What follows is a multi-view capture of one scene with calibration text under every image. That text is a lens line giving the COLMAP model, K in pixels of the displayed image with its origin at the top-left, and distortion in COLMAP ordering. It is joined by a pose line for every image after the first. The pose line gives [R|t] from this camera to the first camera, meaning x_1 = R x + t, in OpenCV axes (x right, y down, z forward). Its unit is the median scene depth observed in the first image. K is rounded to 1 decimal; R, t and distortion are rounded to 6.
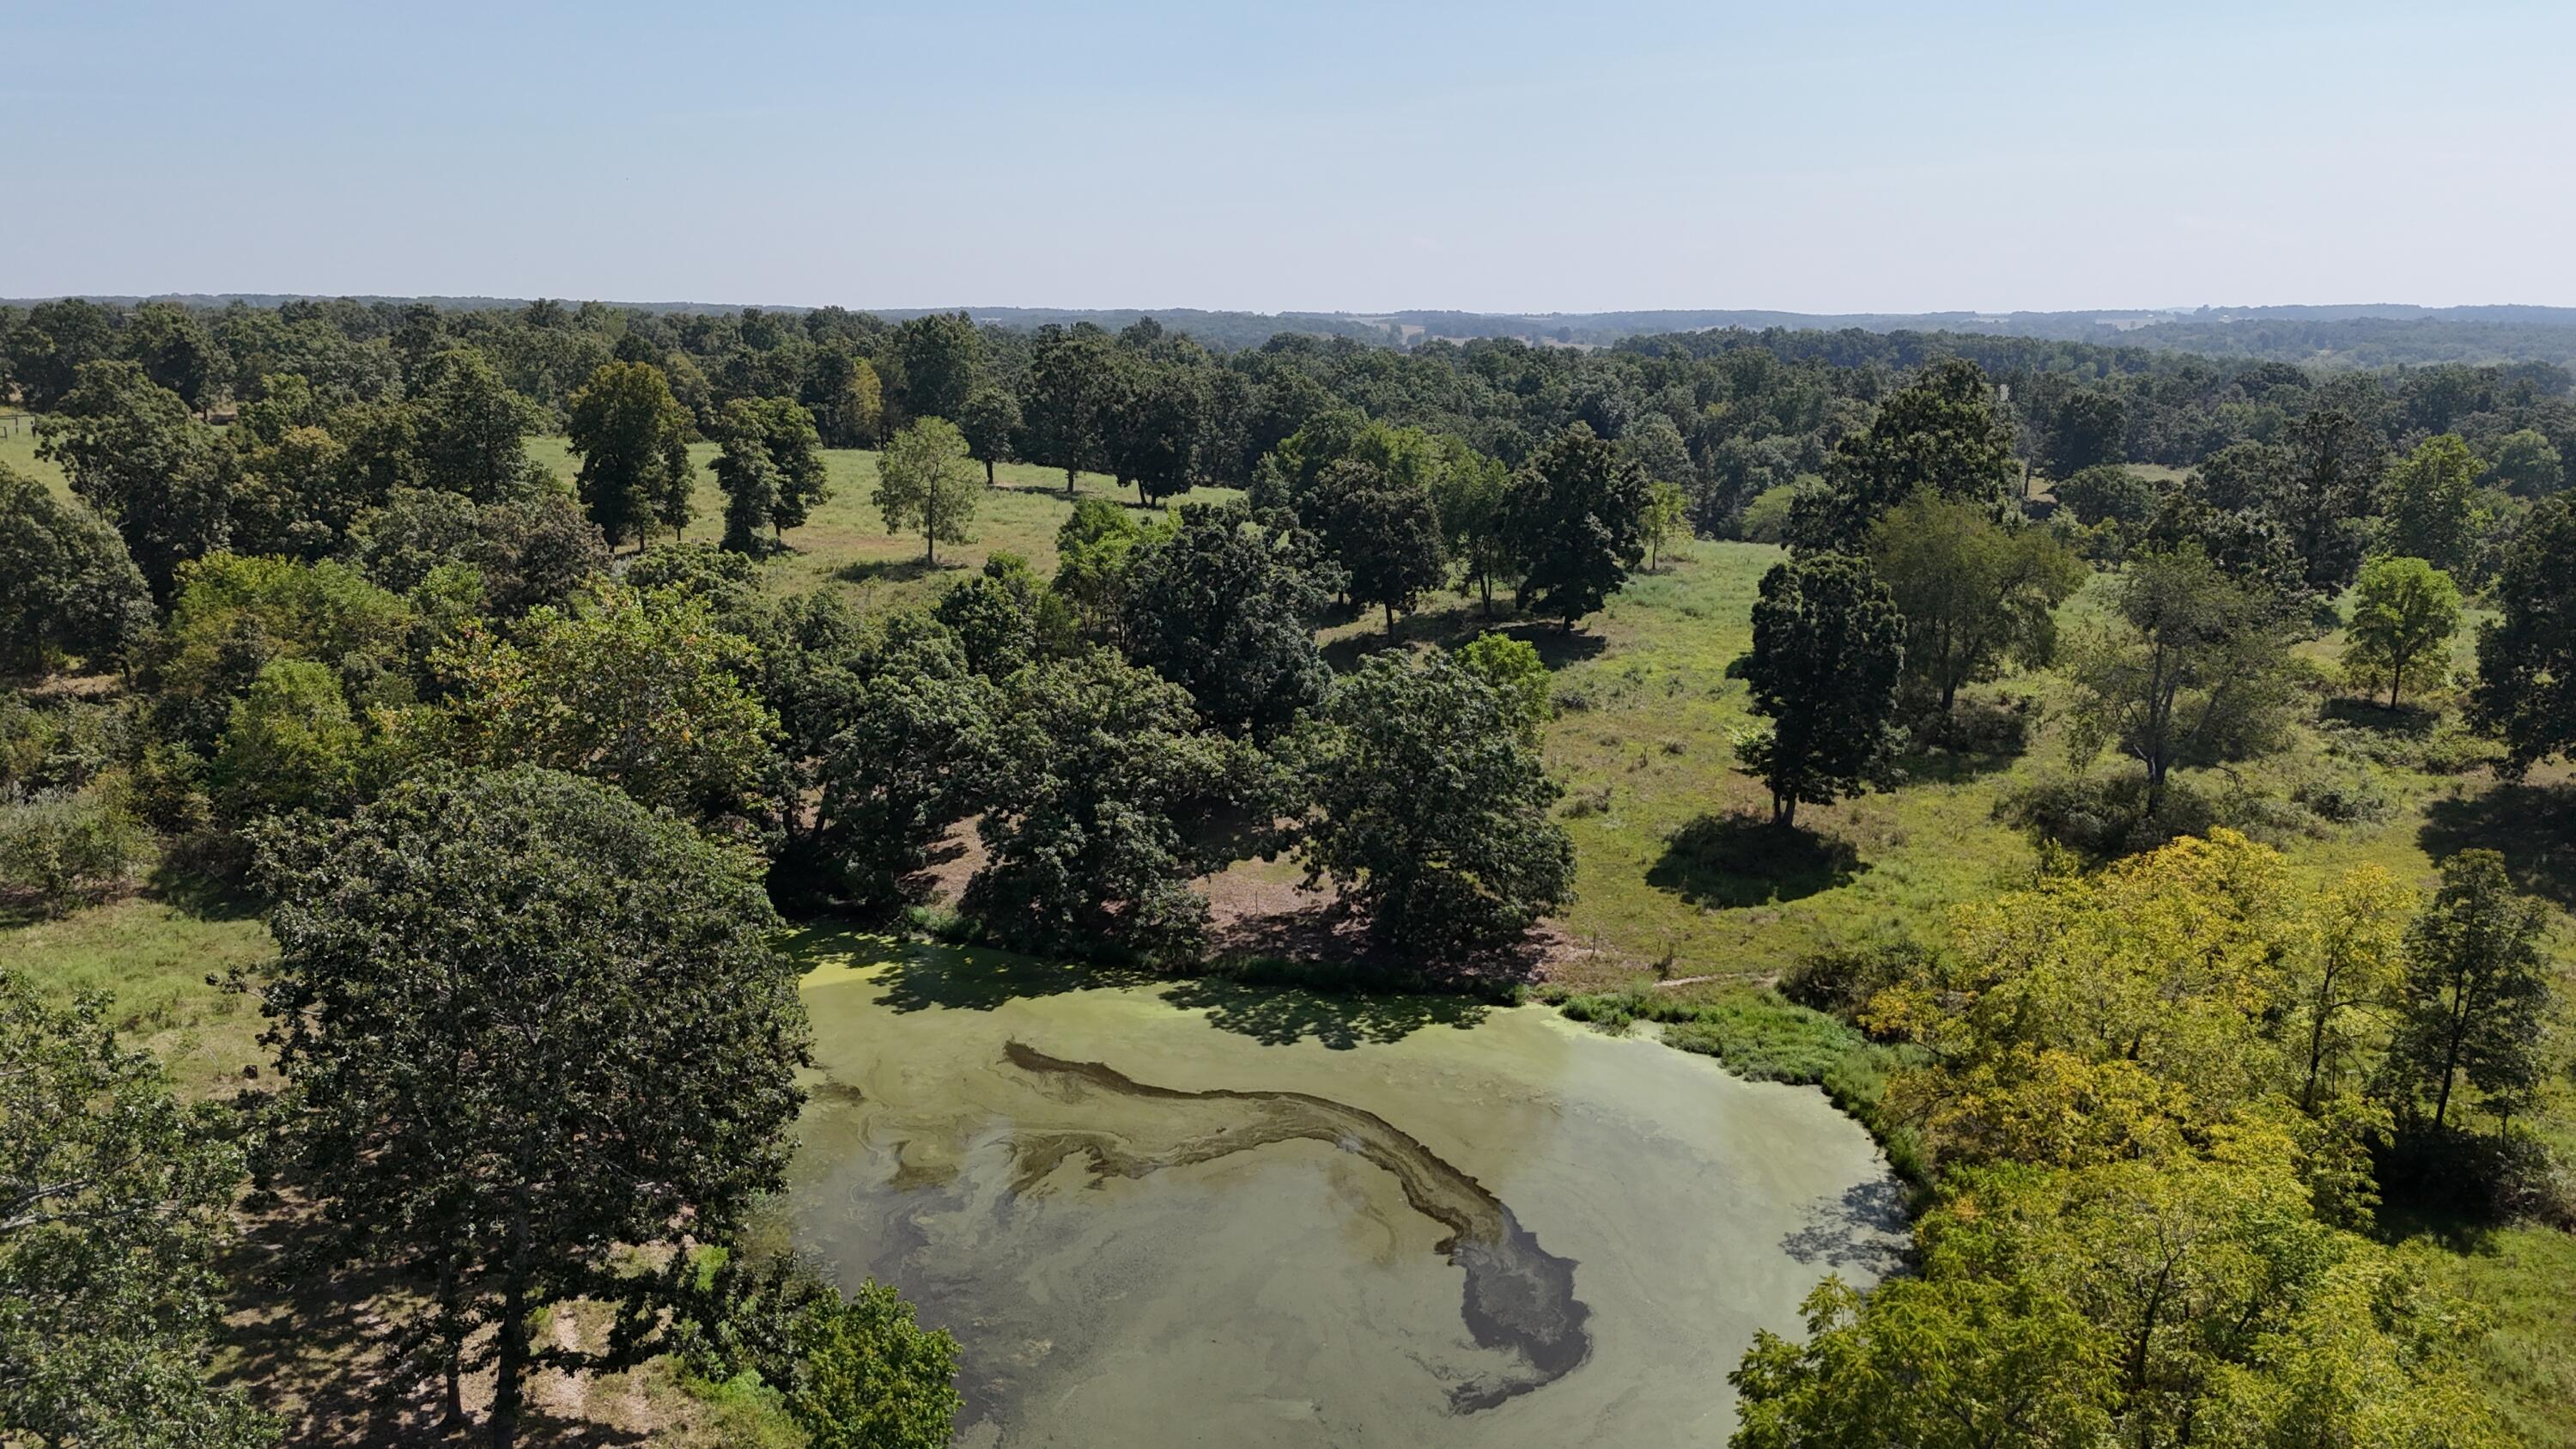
lens RADIAL K [[1907.3, 0, 1303.7], [0, 1907.3, 730.0], [0, 0, 1]] dist [0.088202, -0.092147]
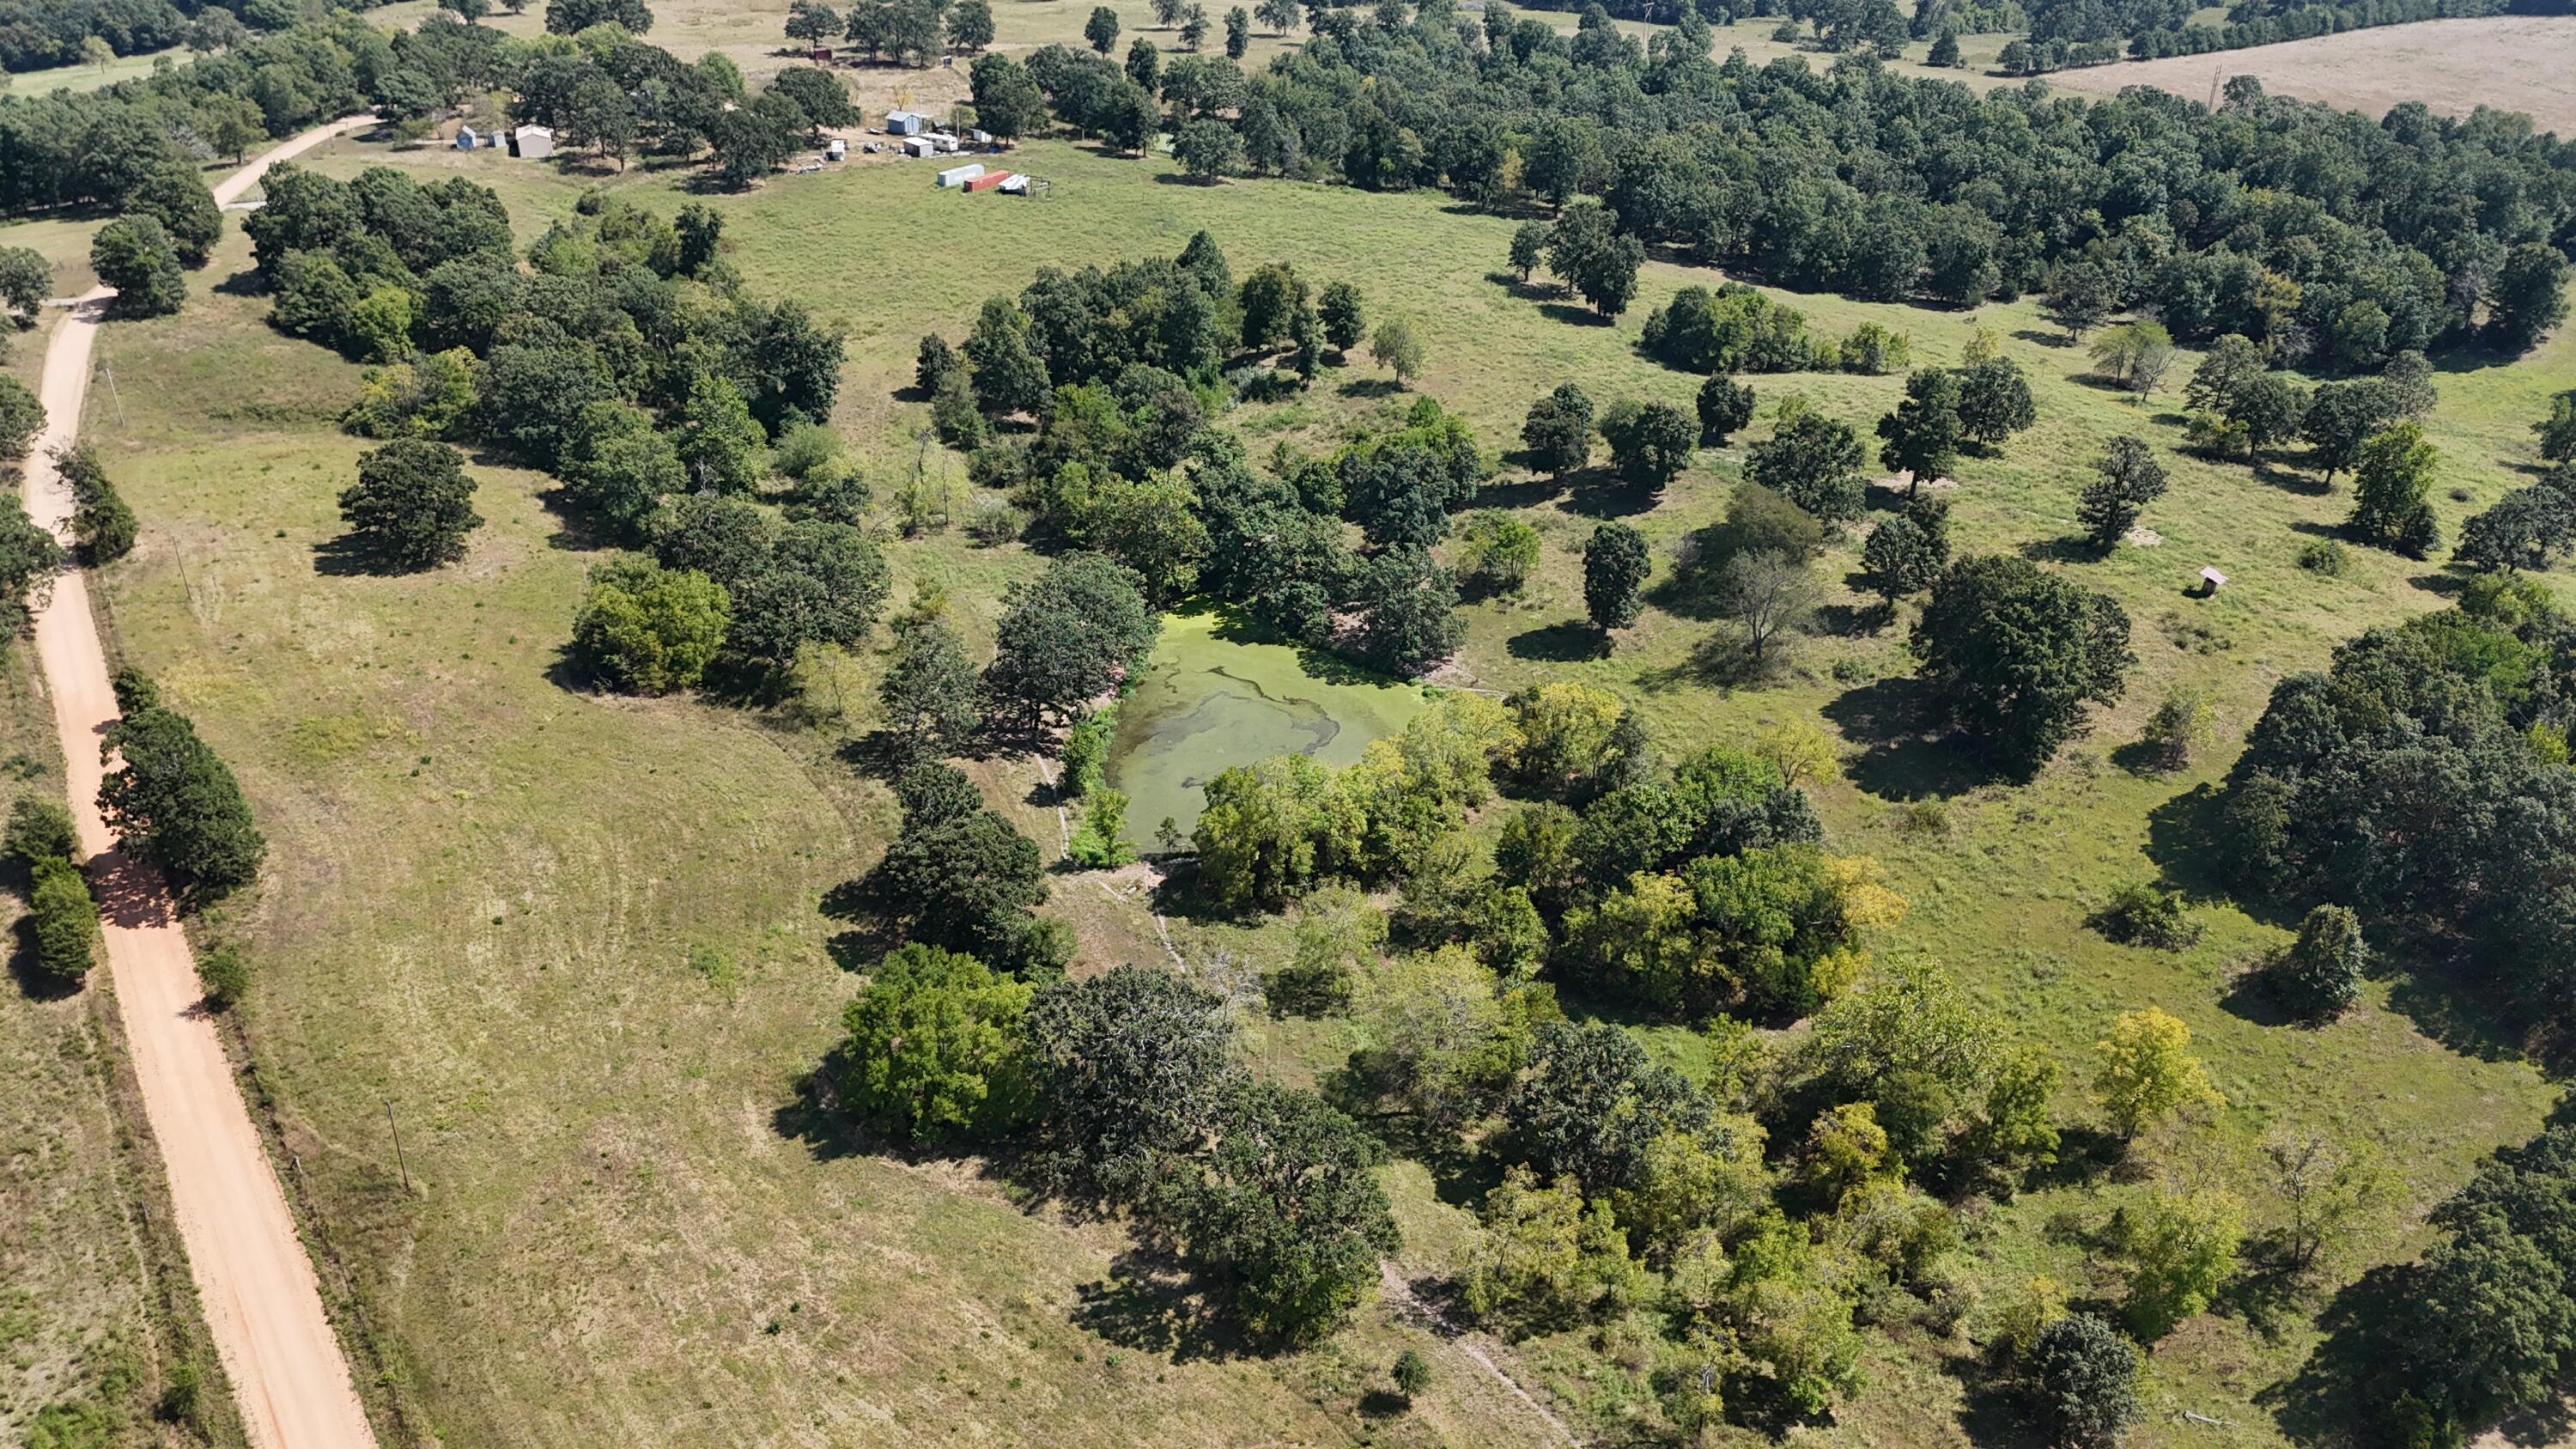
lens RADIAL K [[1907.3, 0, 1292.8], [0, 1907.3, 729.1], [0, 0, 1]] dist [0.088202, -0.092147]
pose [[0.873659, 0.228997, -0.429280, 1.028419], [-0.105173, 0.950339, 0.292908, -0.517607], [0.475036, -0.210753, 0.854356, -1.276847]]
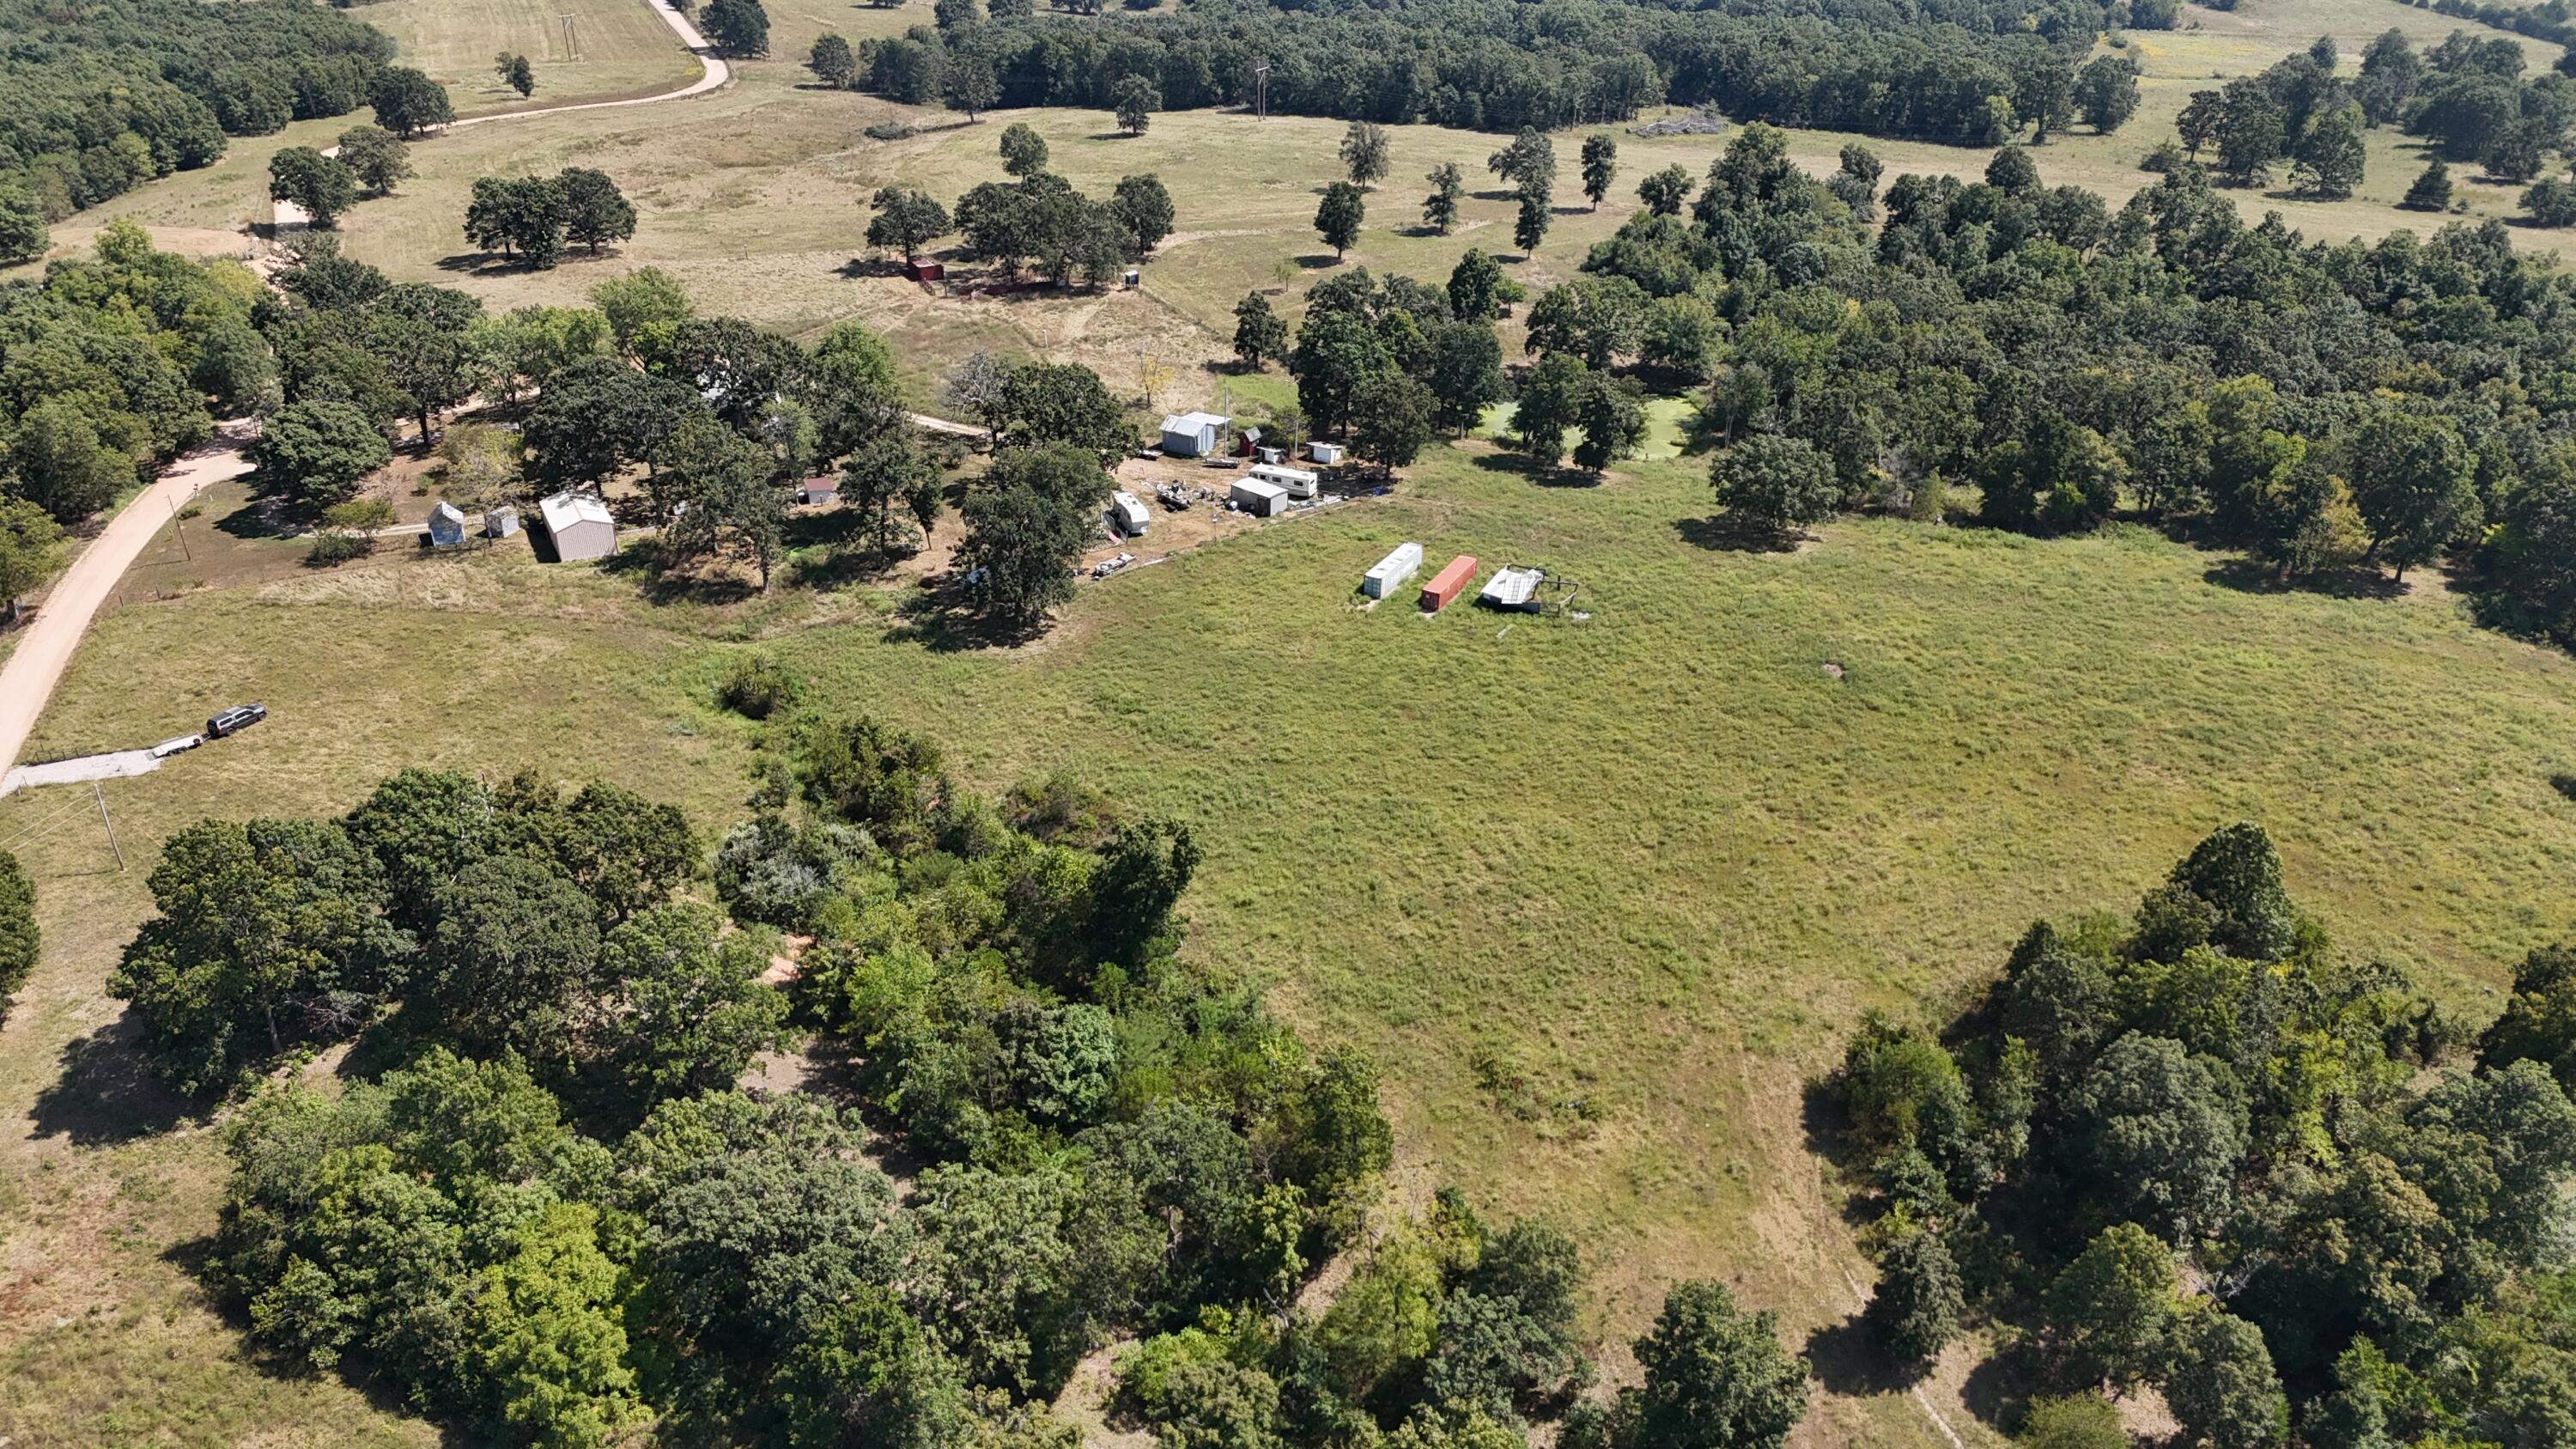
lens RADIAL K [[1907.3, 0, 1276.6], [0, 1907.3, 728.7], [0, 0, 1]] dist [0.088202, -0.092147]
pose [[0.931708, 0.169432, -0.321269, -1.051427], [-0.079085, 0.957942, 0.275849, -0.807536], [0.354494, -0.231603, 0.905922, 0.021807]]
